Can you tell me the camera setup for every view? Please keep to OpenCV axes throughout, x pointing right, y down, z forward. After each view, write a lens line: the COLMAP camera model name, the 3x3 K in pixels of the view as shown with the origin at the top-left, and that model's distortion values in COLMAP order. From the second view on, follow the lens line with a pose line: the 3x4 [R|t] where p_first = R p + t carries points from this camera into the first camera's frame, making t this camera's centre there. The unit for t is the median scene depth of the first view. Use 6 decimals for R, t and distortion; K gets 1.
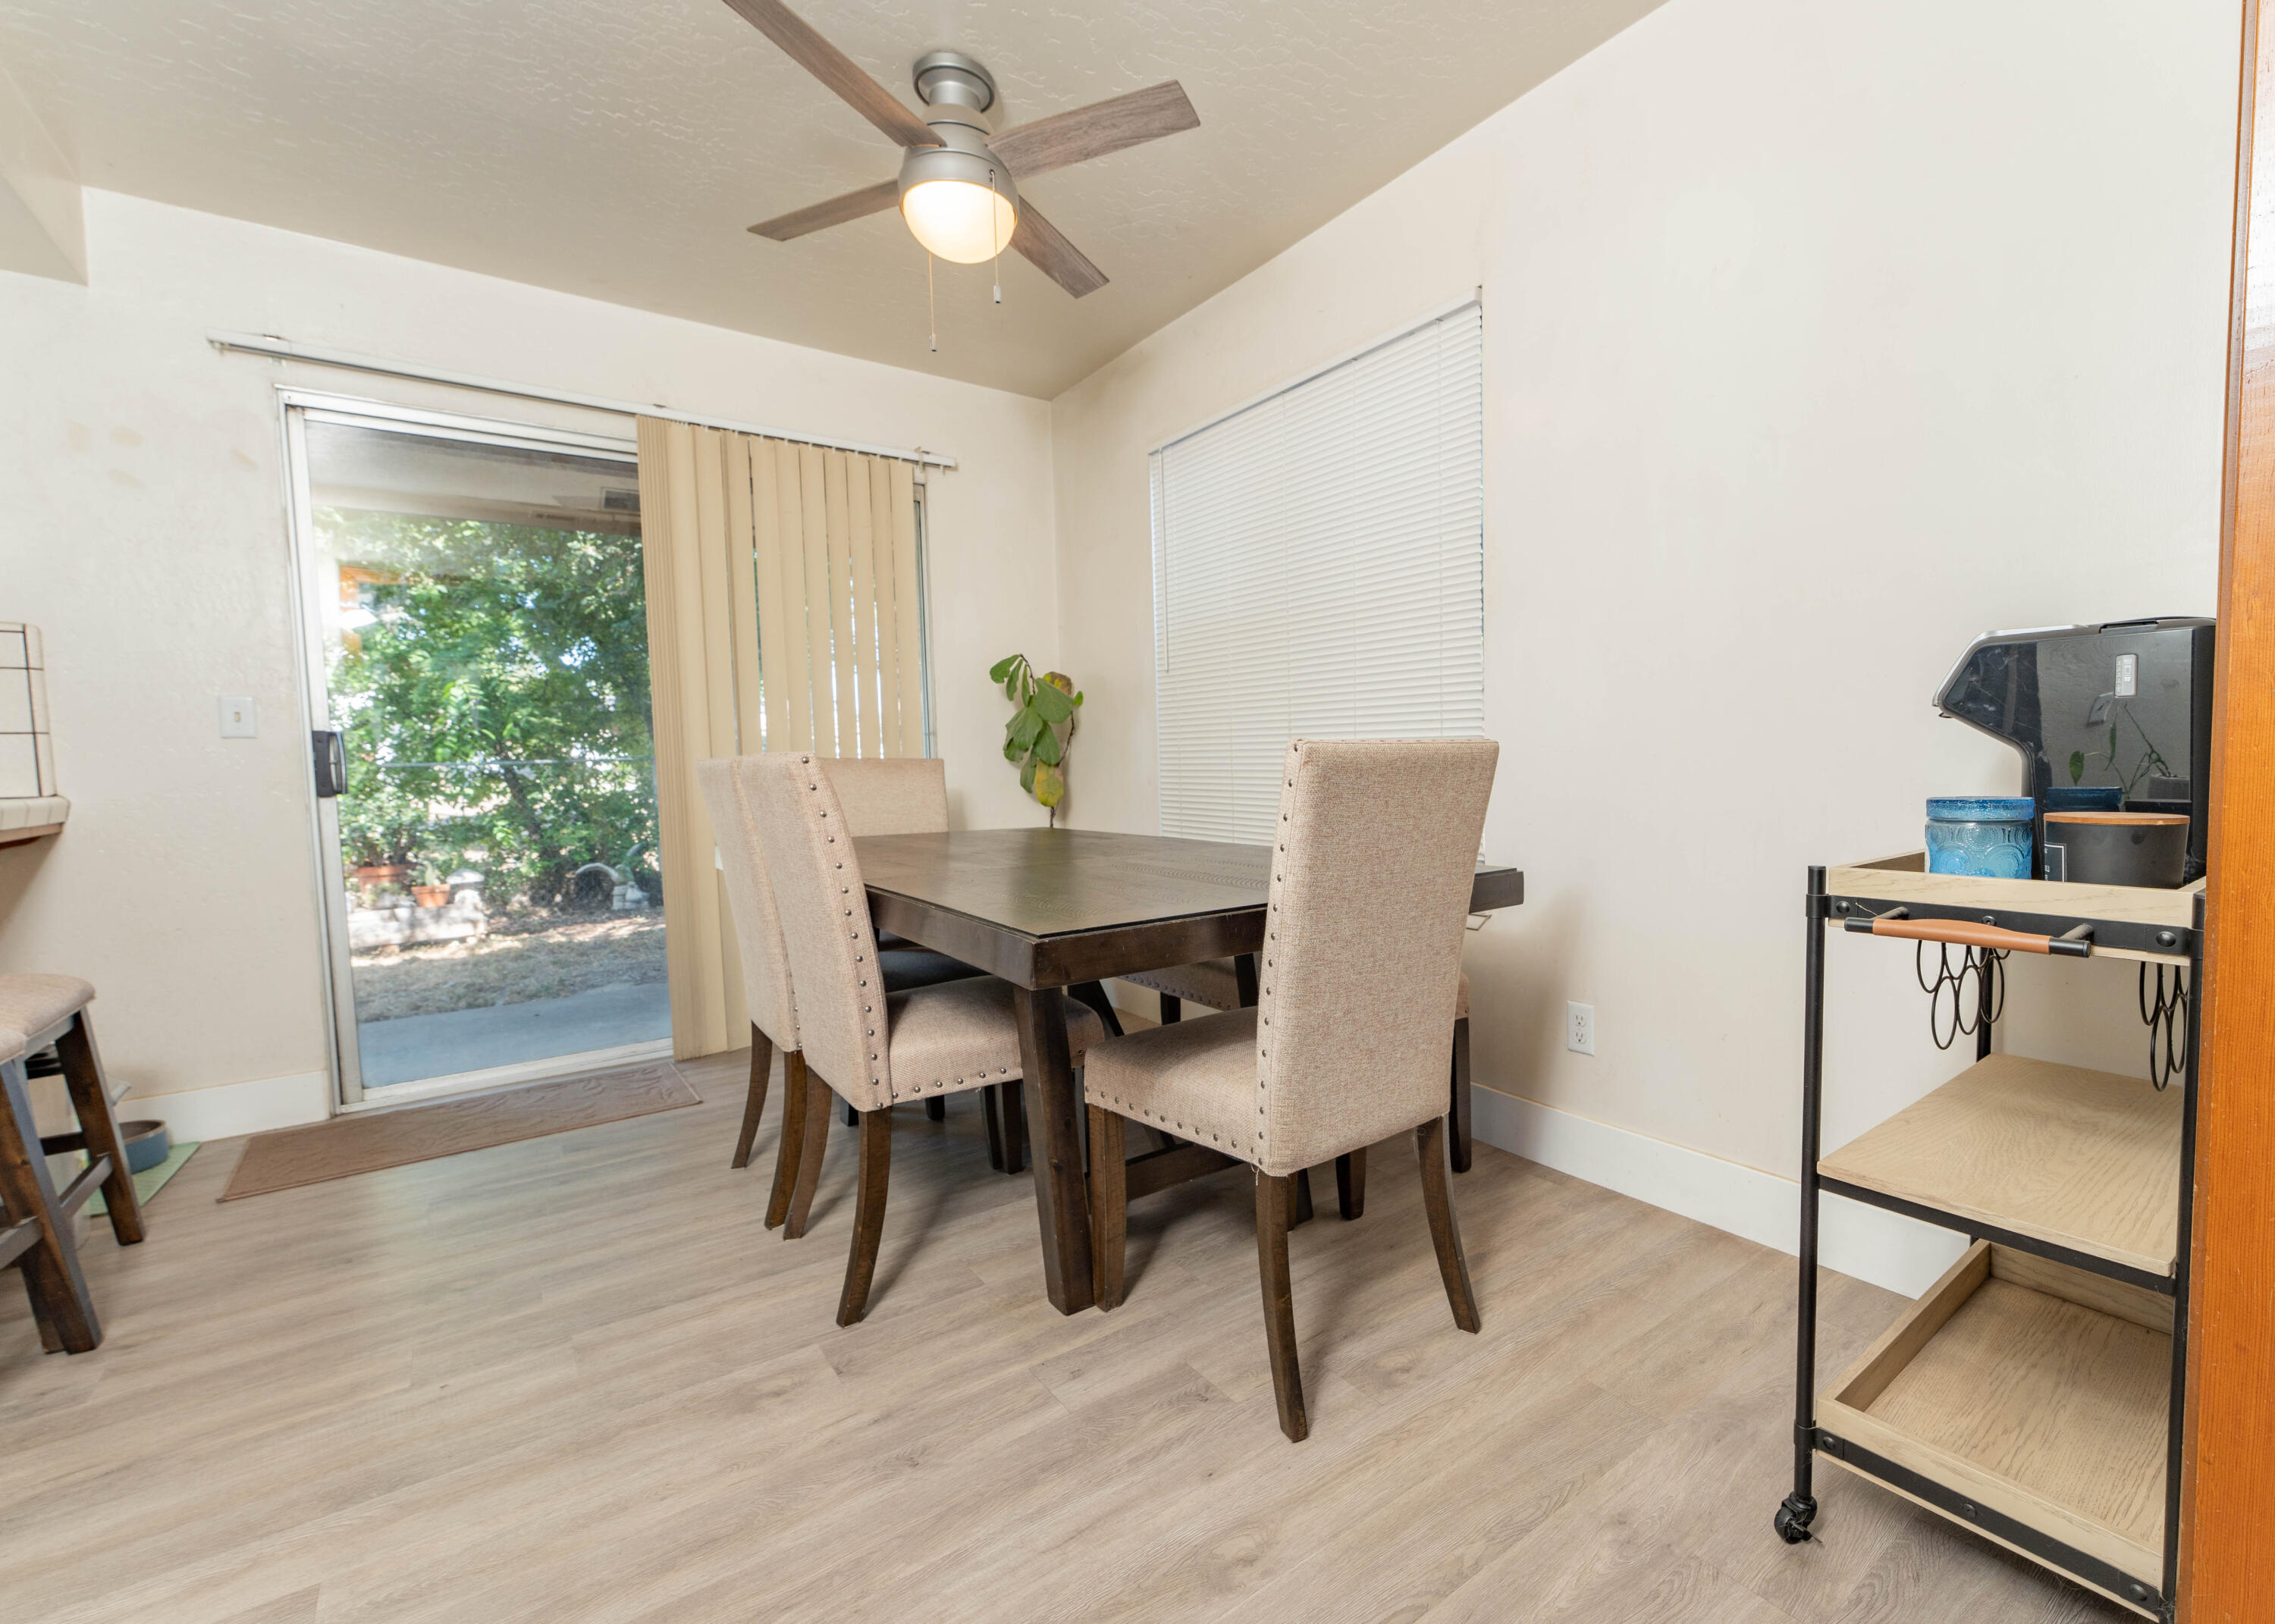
lens RADIAL K [[1002.4, 0, 1244.0], [0, 1002.4, 813.8], [0, 0, 1]] dist [0.001845, 0.000461]
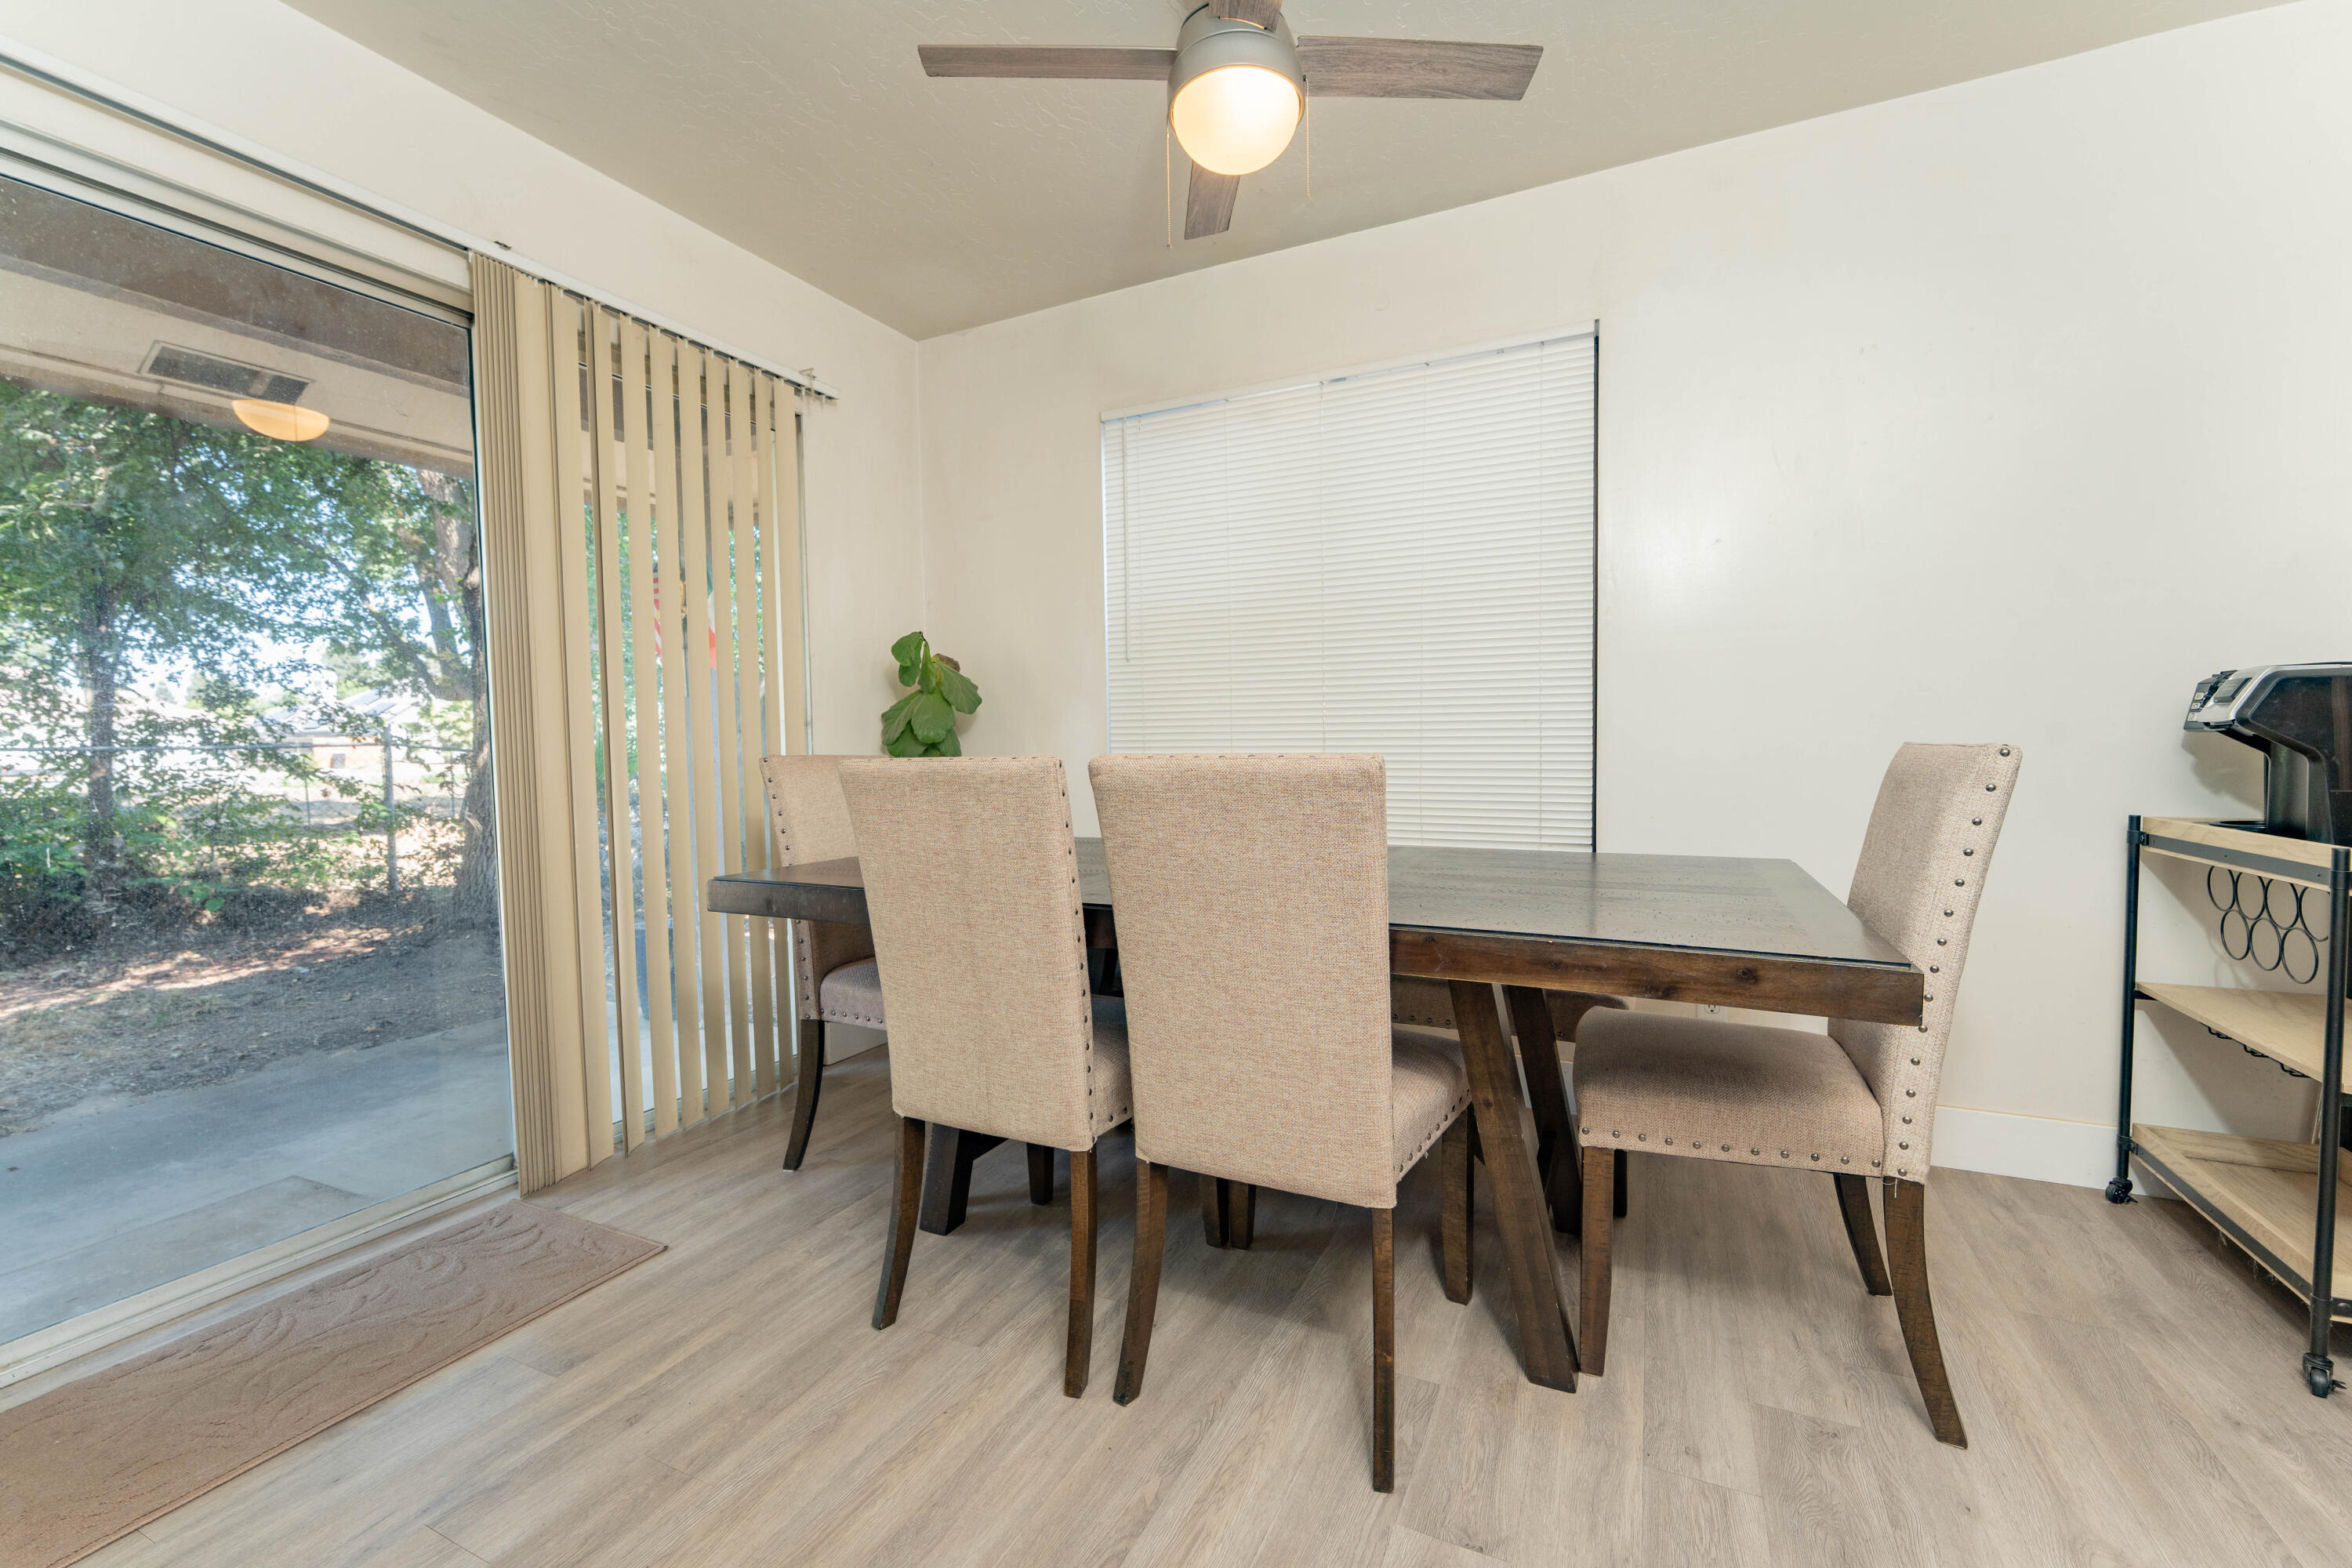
lens RADIAL K [[967.2, 0, 1176.0], [0, 967.2, 784.0], [0, 0, 1]] dist [-0.001306, -0.000290]
pose [[0.894958, -0.012616, 0.445972, -0.586508], [0.022409, 0.999610, -0.016691, -0.019135], [-0.445587, 0.024932, 0.894891, 0.260373]]
